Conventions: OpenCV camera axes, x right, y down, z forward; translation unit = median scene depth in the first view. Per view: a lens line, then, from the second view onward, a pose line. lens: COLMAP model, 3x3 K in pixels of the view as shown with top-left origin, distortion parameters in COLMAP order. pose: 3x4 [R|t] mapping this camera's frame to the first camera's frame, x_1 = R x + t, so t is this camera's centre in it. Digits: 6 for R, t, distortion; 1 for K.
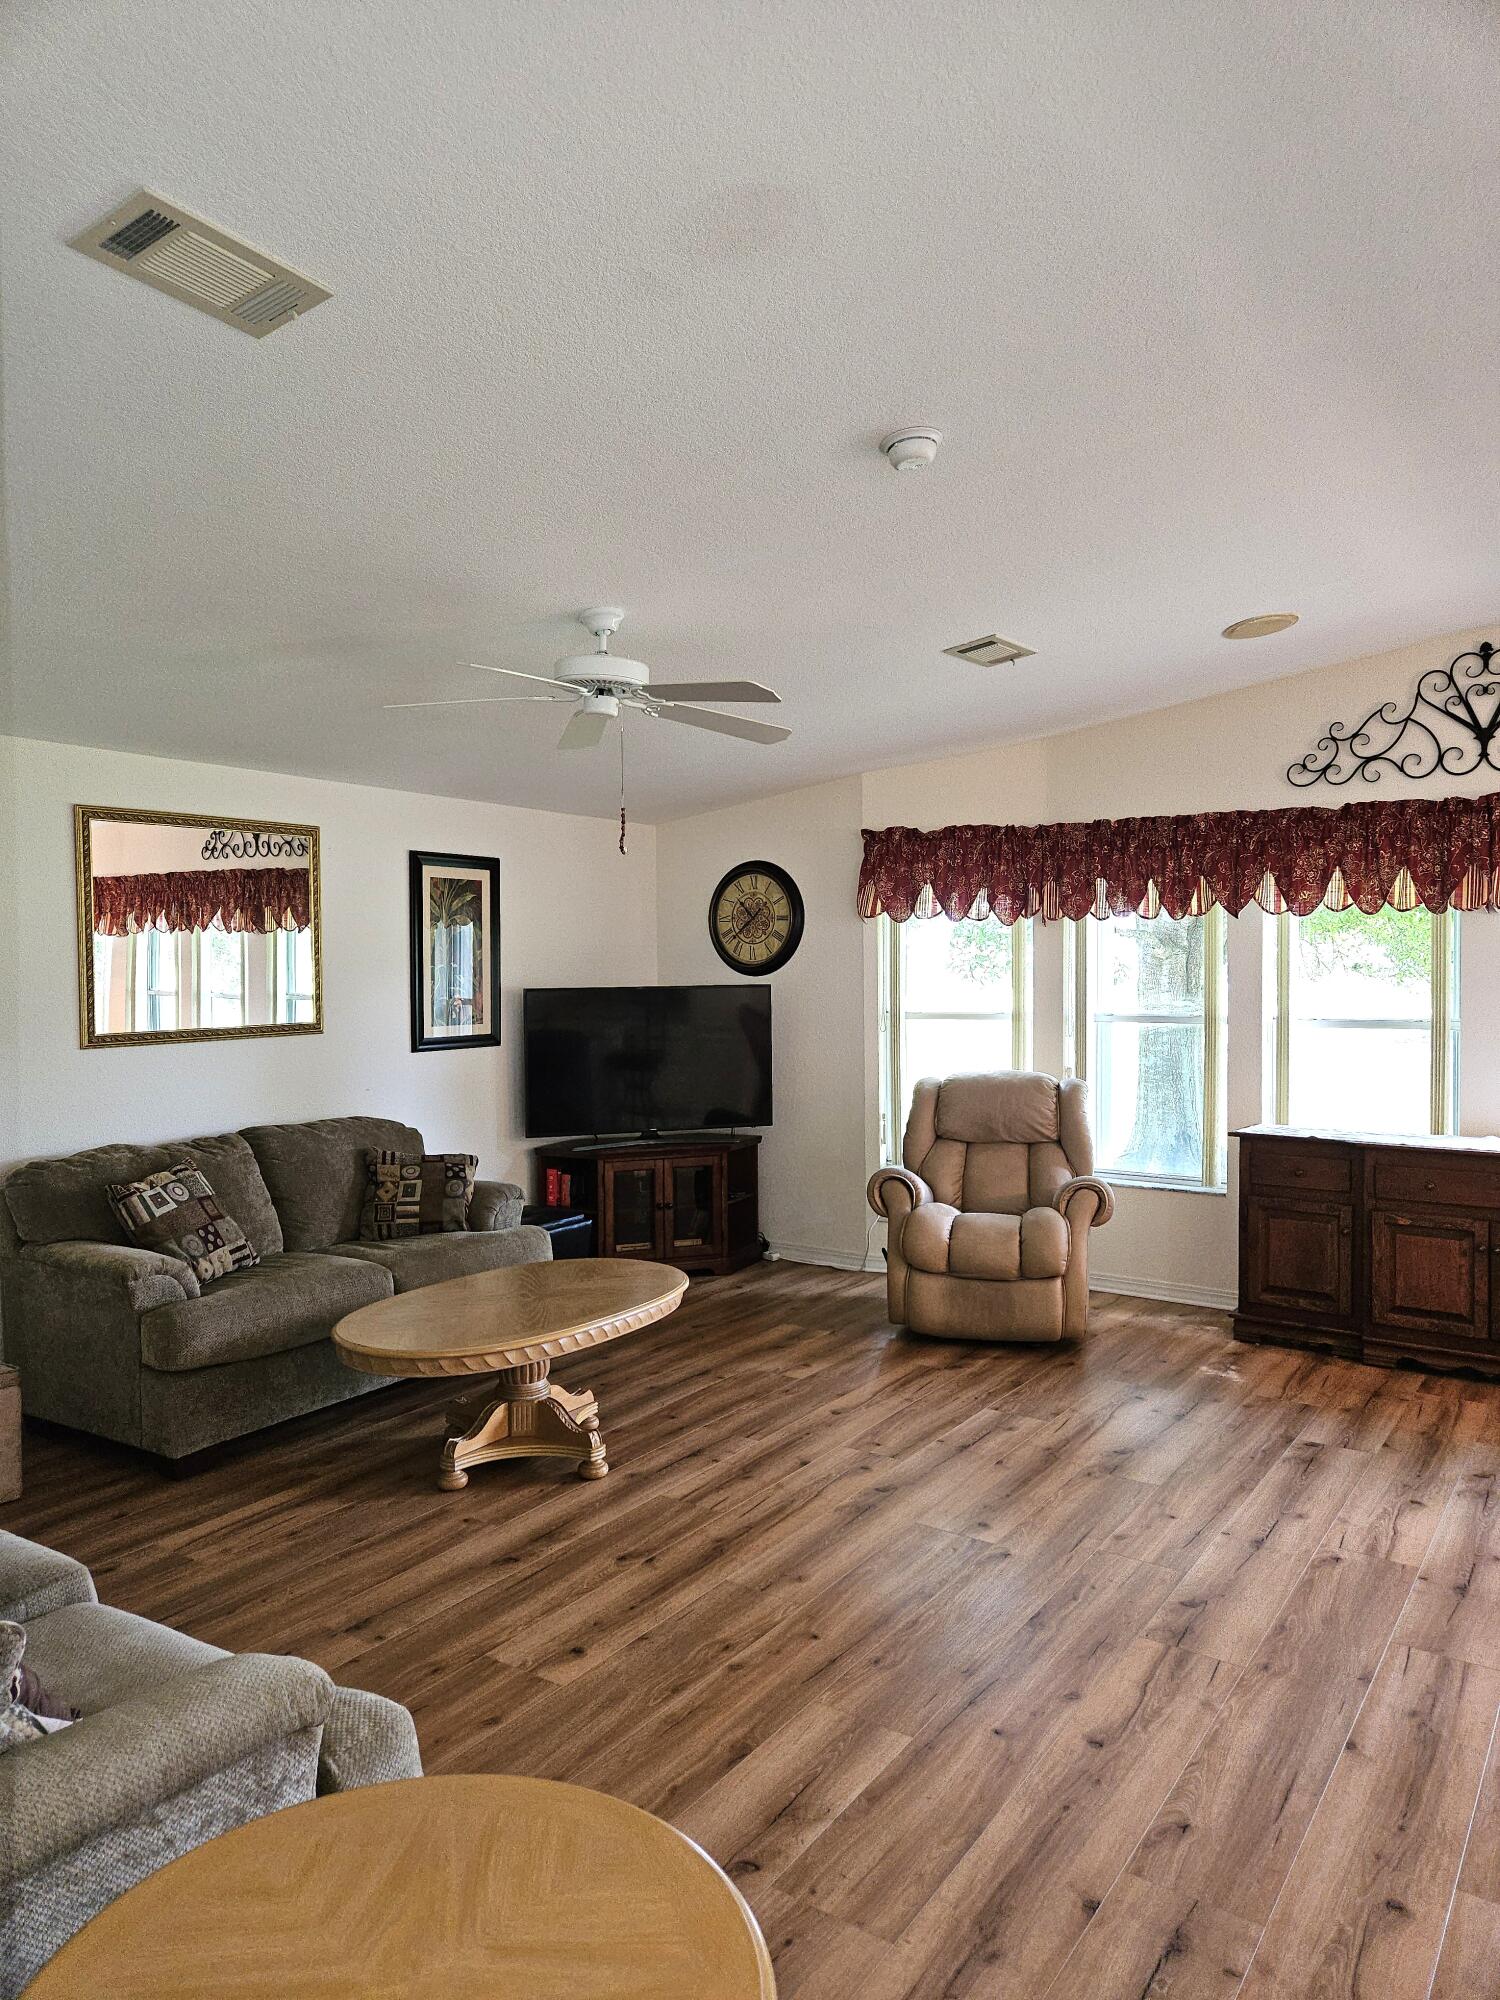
lens RADIAL K [[1347.4, 0, 658.8], [0, 1347.4, 985.6], [0, 0, 1]] dist [0.088812, -0.070994]
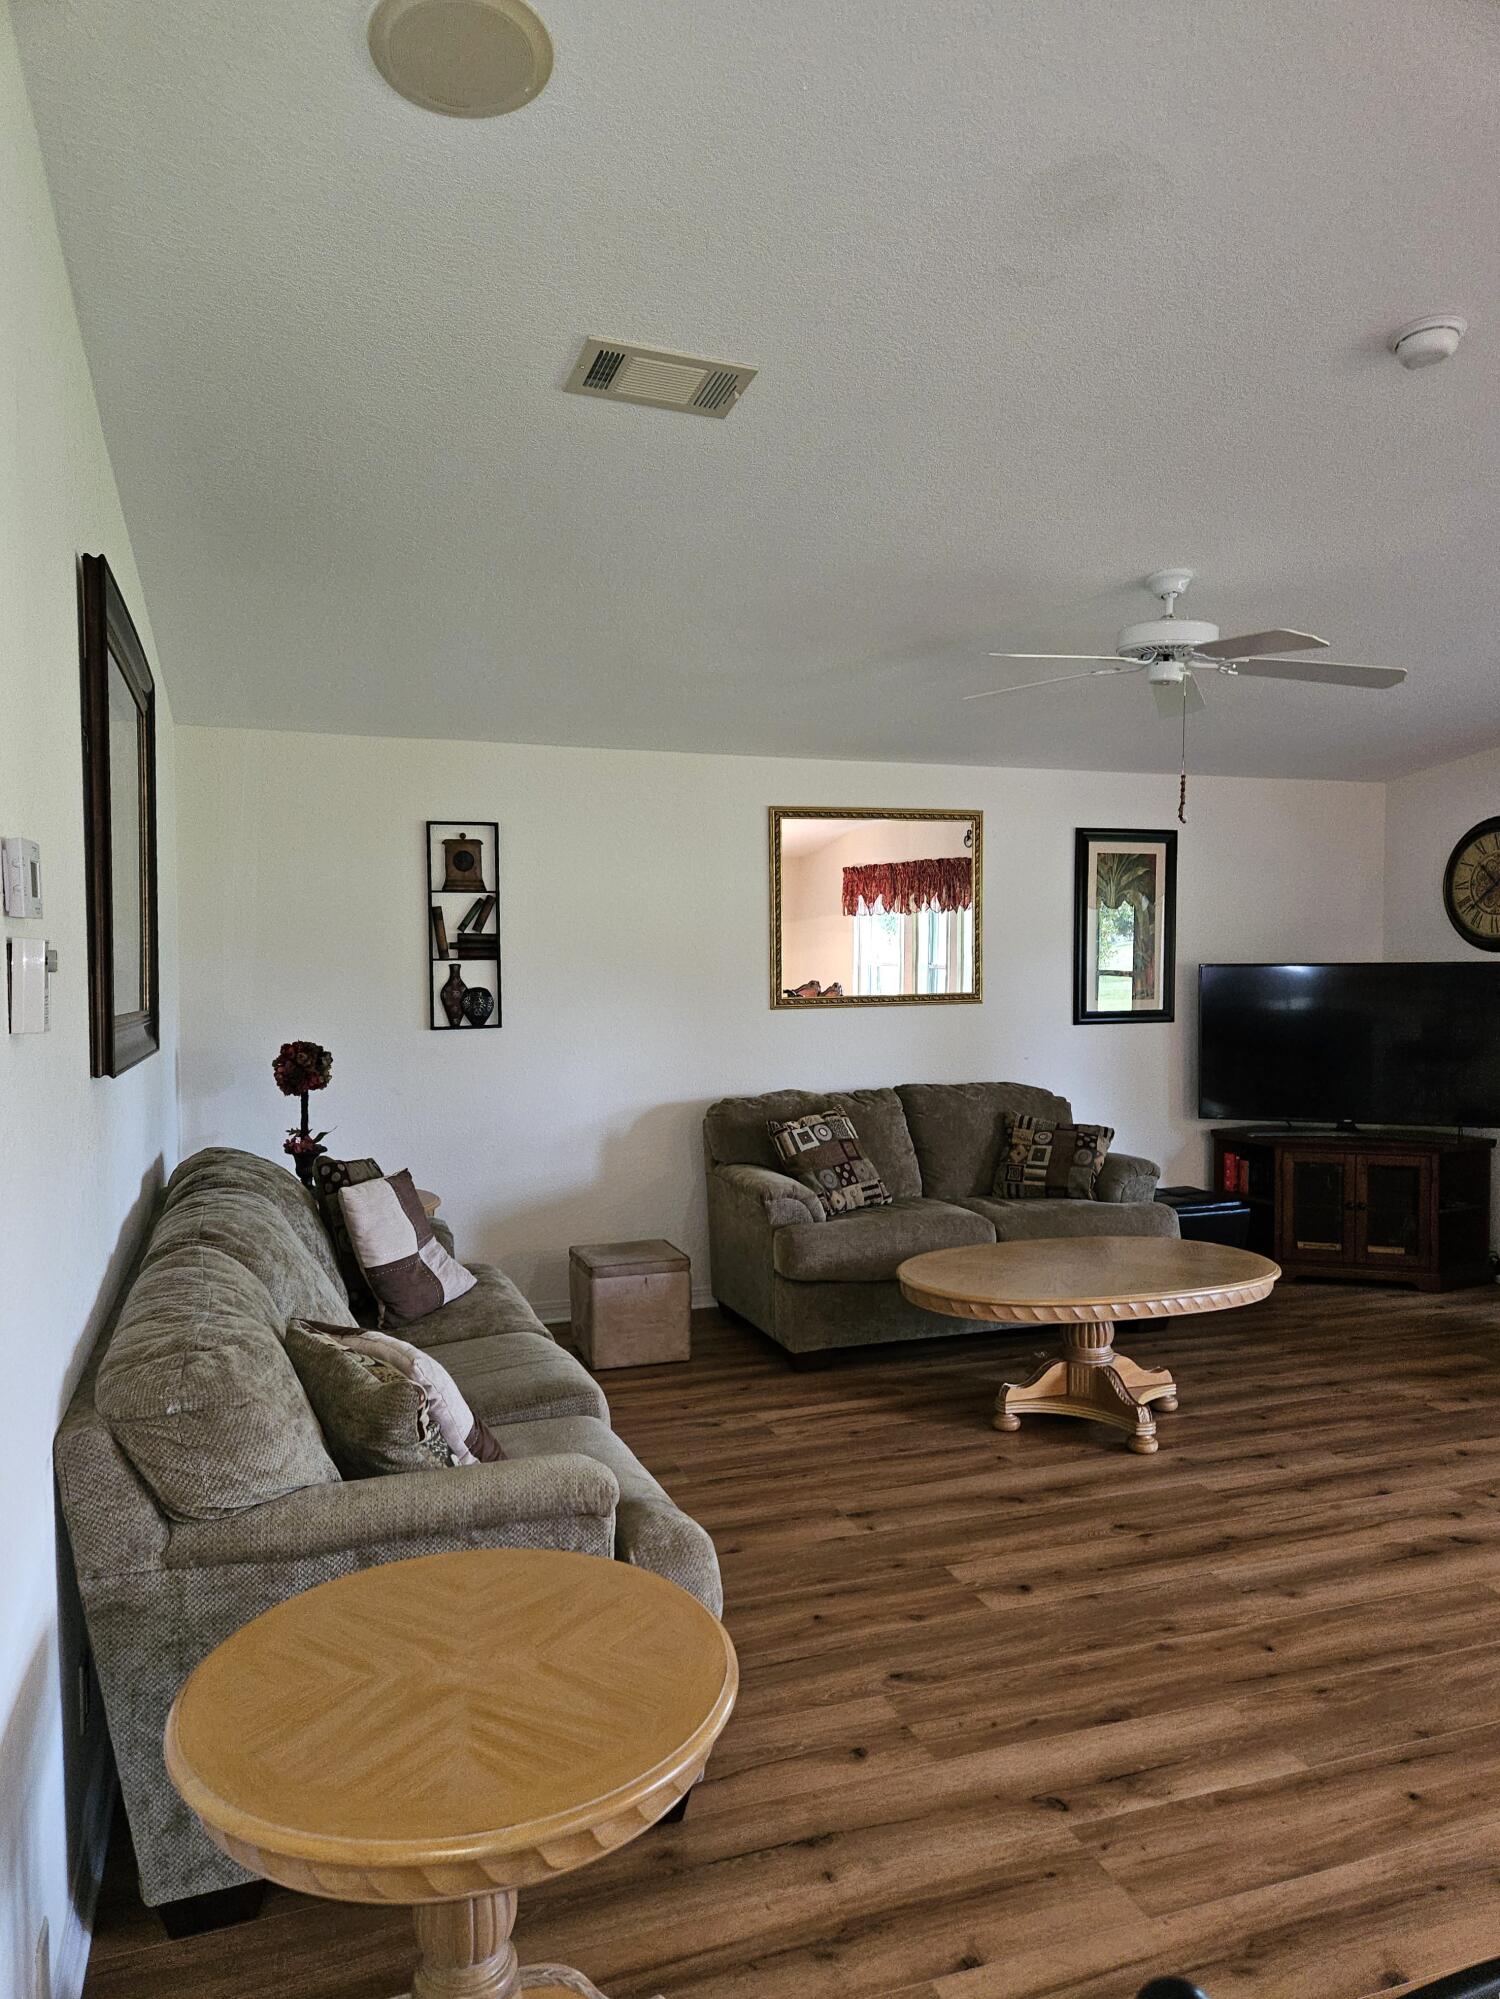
lens RADIAL K [[1428.6, 0, 830.7], [0, 1428.6, 991.3], [0, 0, 1]] dist [0.095329, -0.097358]
pose [[0.802575, 0.018836, -0.596254, 0.382590], [-0.010343, 0.999791, 0.017661, 0.007995], [0.596462, -0.008007, 0.802601, 0.018380]]
